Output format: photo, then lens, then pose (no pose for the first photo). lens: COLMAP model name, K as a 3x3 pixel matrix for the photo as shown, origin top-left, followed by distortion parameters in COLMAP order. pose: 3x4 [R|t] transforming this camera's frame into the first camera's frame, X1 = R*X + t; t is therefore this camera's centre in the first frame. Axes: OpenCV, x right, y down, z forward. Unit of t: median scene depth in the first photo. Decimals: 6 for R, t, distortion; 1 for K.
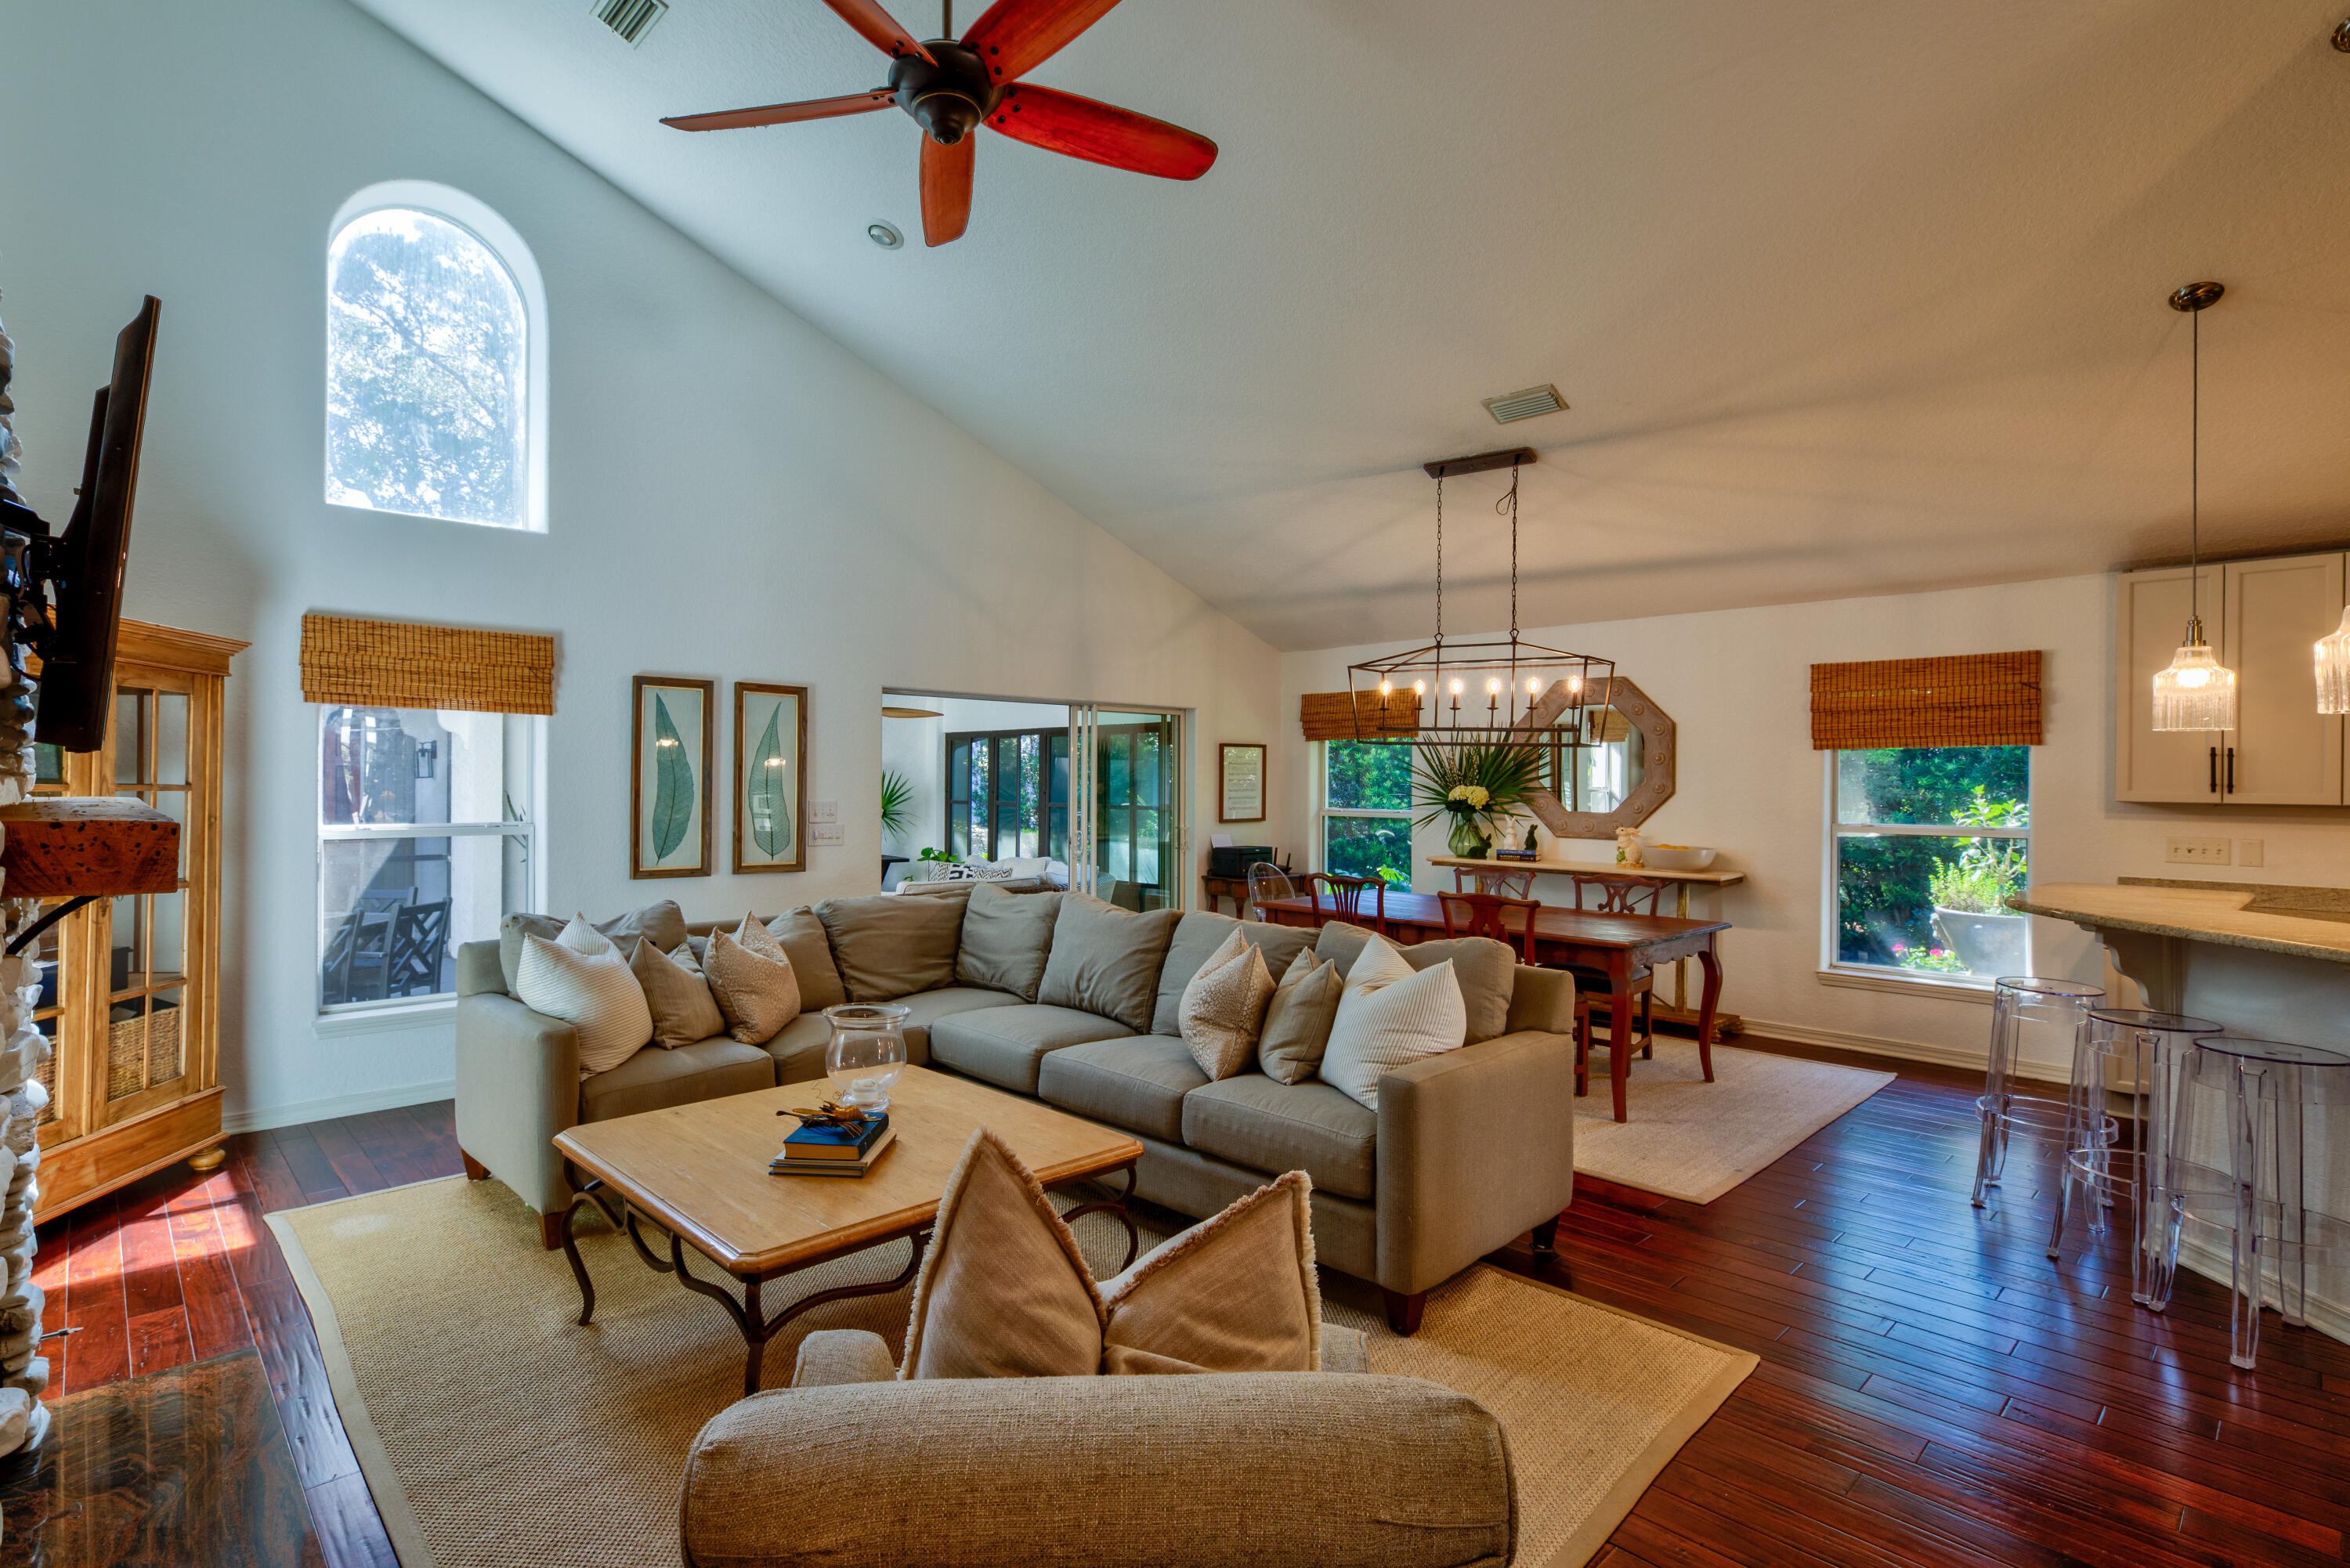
lens RADIAL K [[1114.6, 0, 1144.3], [0, 1114.6, 767.9], [0, 0, 1]] dist [-0.001959, 0.000809]
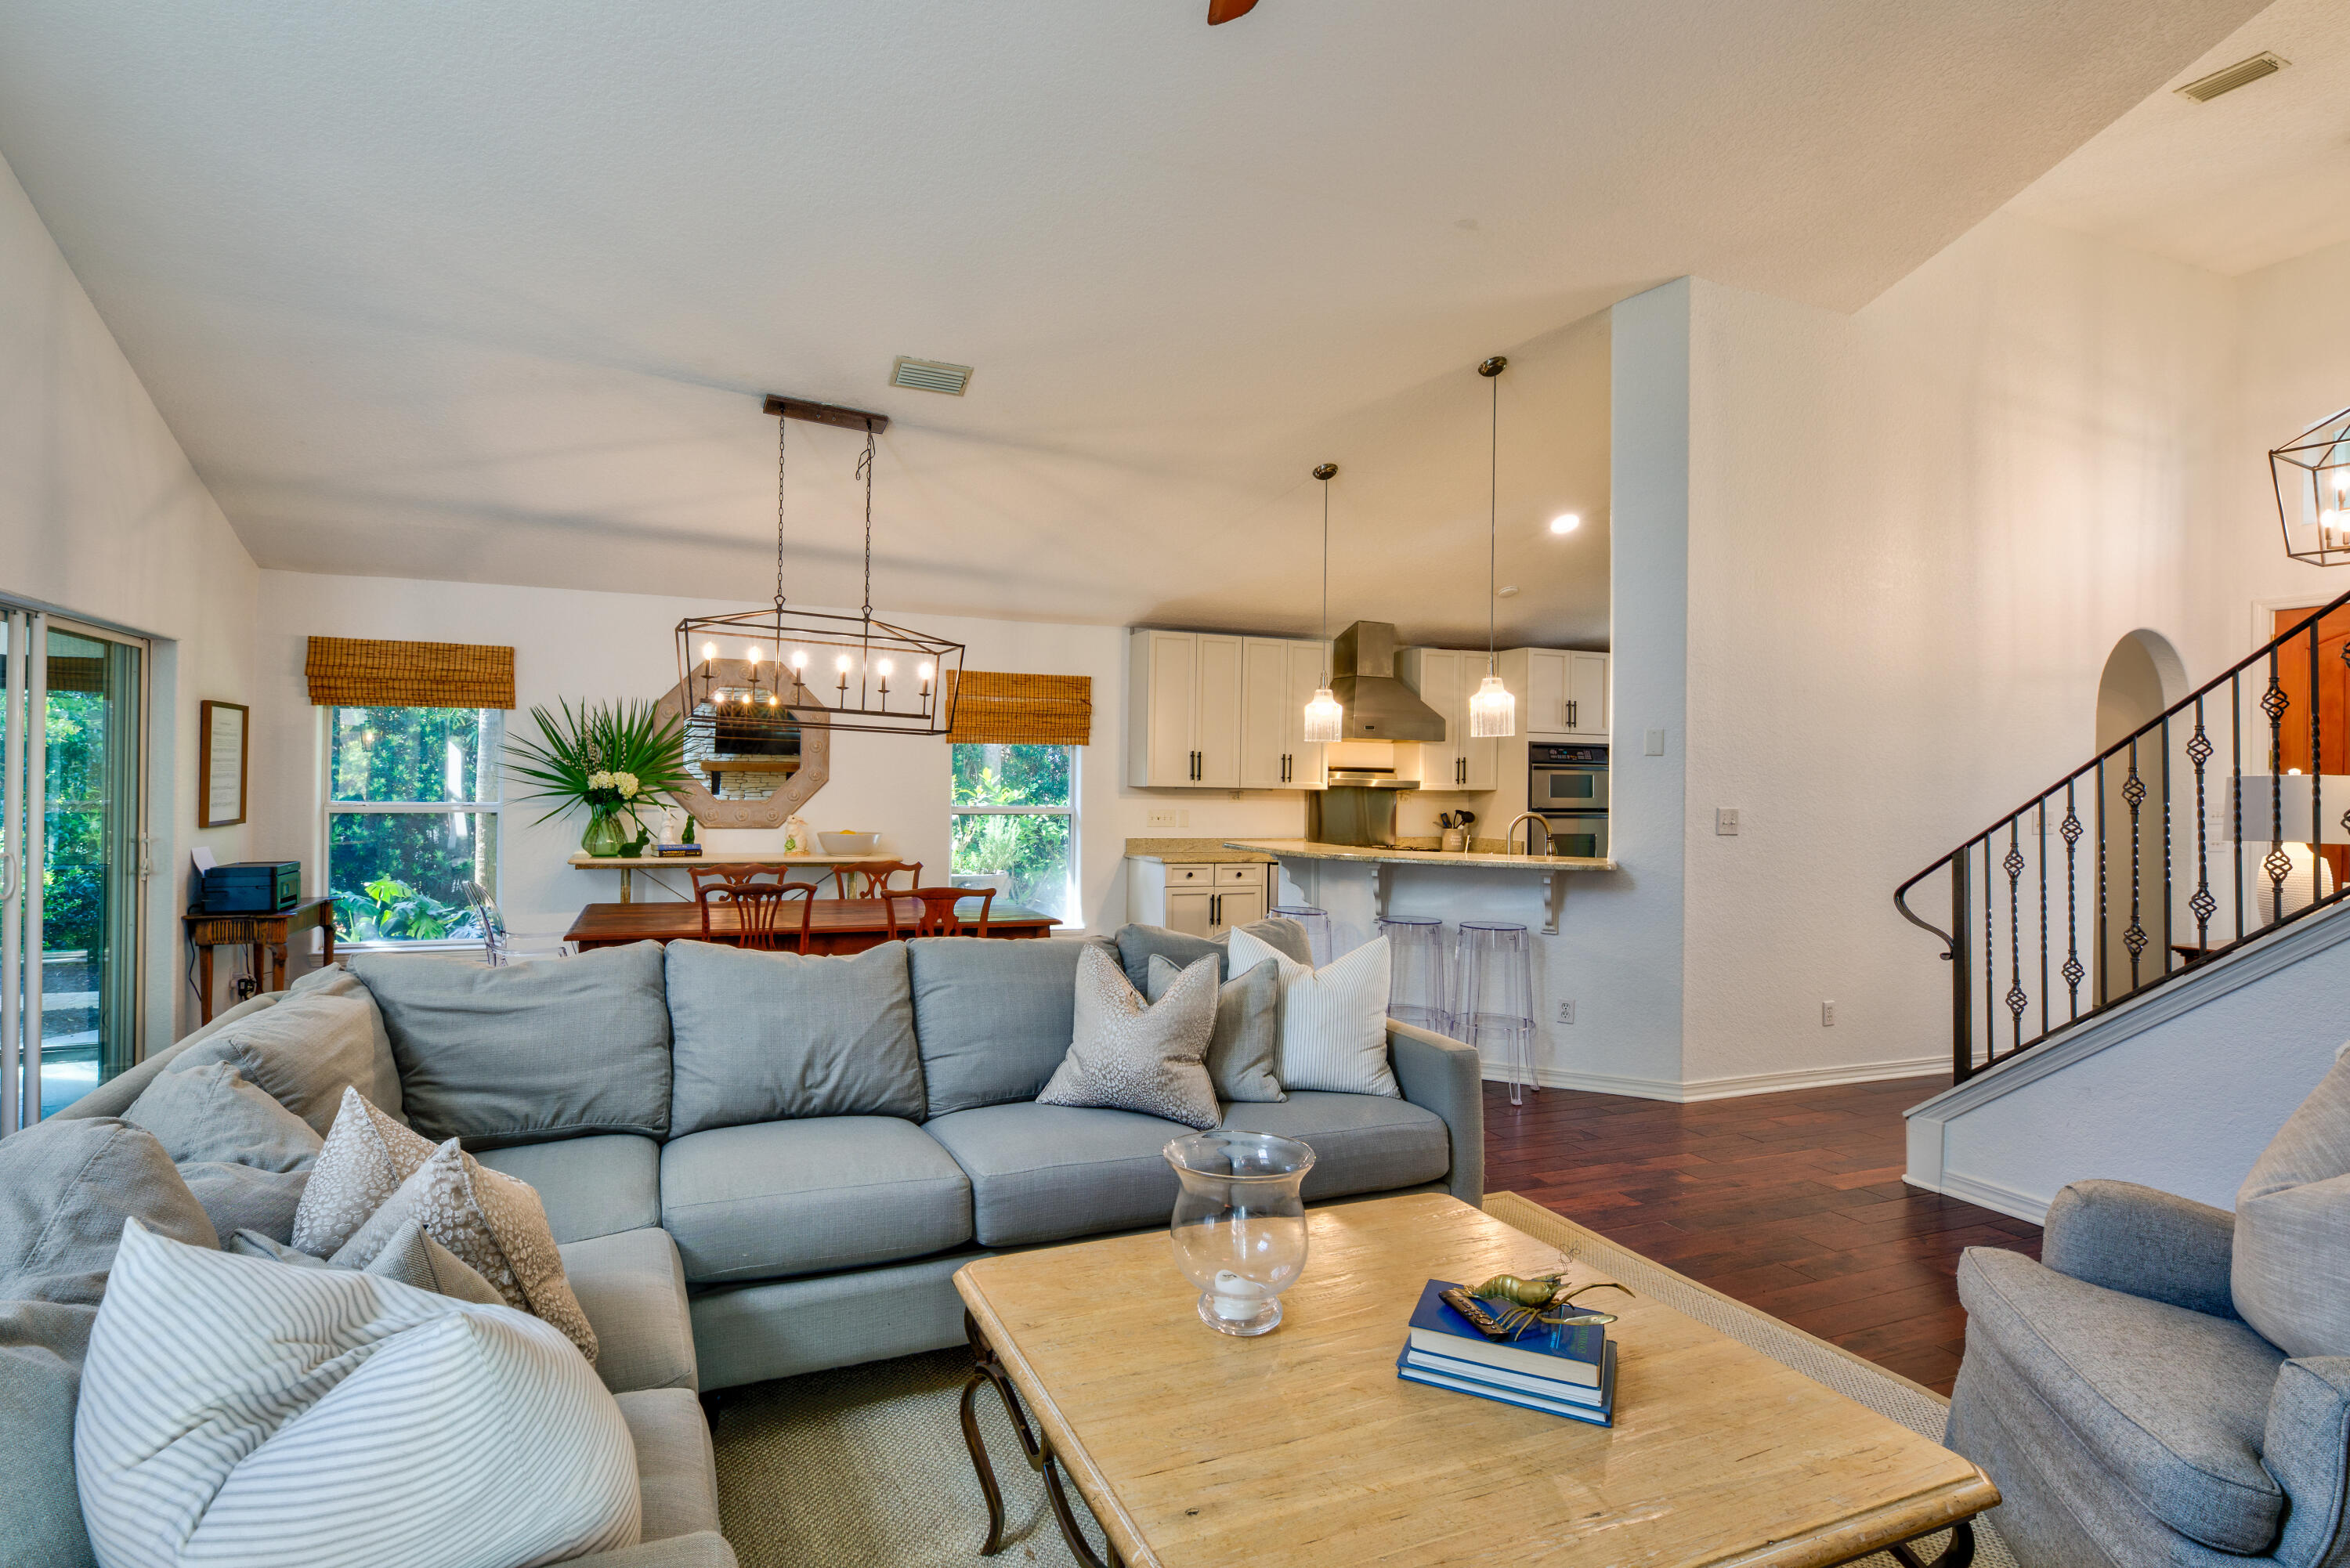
lens RADIAL K [[1073.9, 0, 1117.3], [0, 1073.9, 778.5], [0, 0, 1]] dist [-0.004240, 0.000215]
pose [[0.387342, 0.002591, 0.921932, -0.418374], [-0.019564, 0.999794, 0.005410, 0.012122], [-0.921728, -0.020132, 0.387313, 0.450238]]
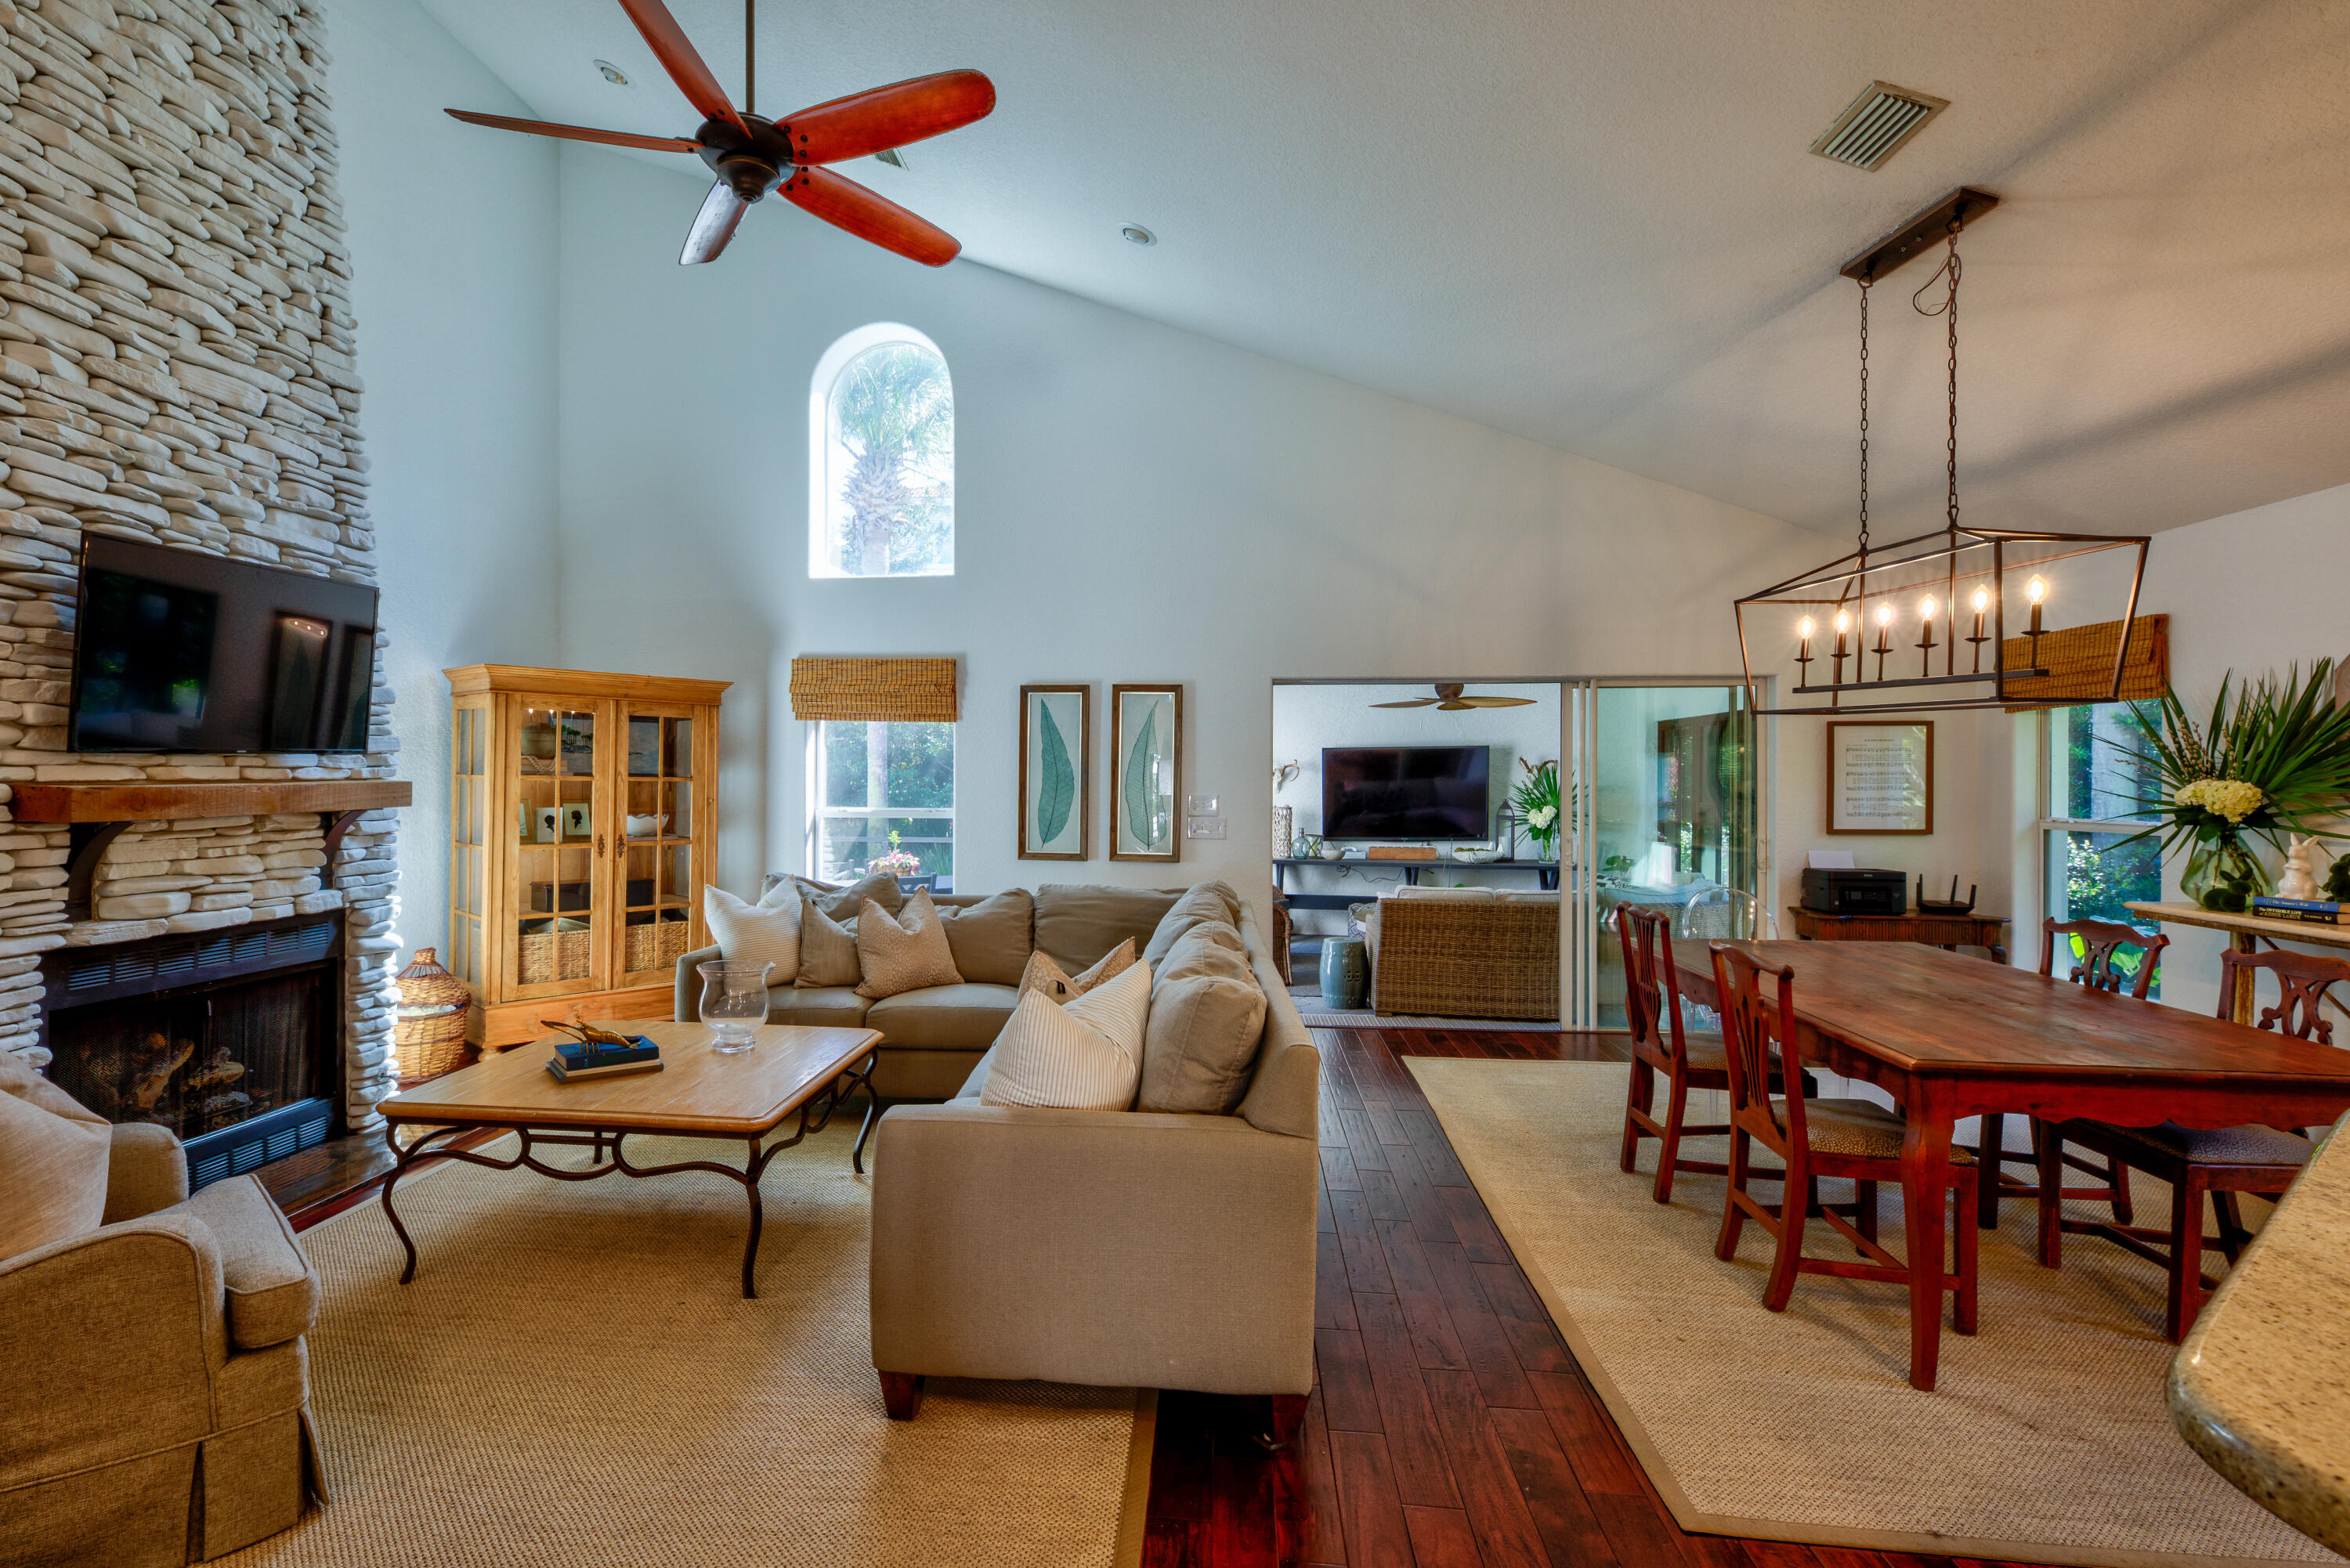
lens RADIAL K [[1170.6, 0, 1134.0], [0, 1170.6, 759.6], [0, 0, 1]] dist [-0.000428, 0.000913]
pose [[0.648127, -0.016049, -0.761363, 0.515686], [0.008842, 0.999869, -0.013550, 0.011887], [0.761481, 0.002050, 0.648184, 0.278203]]
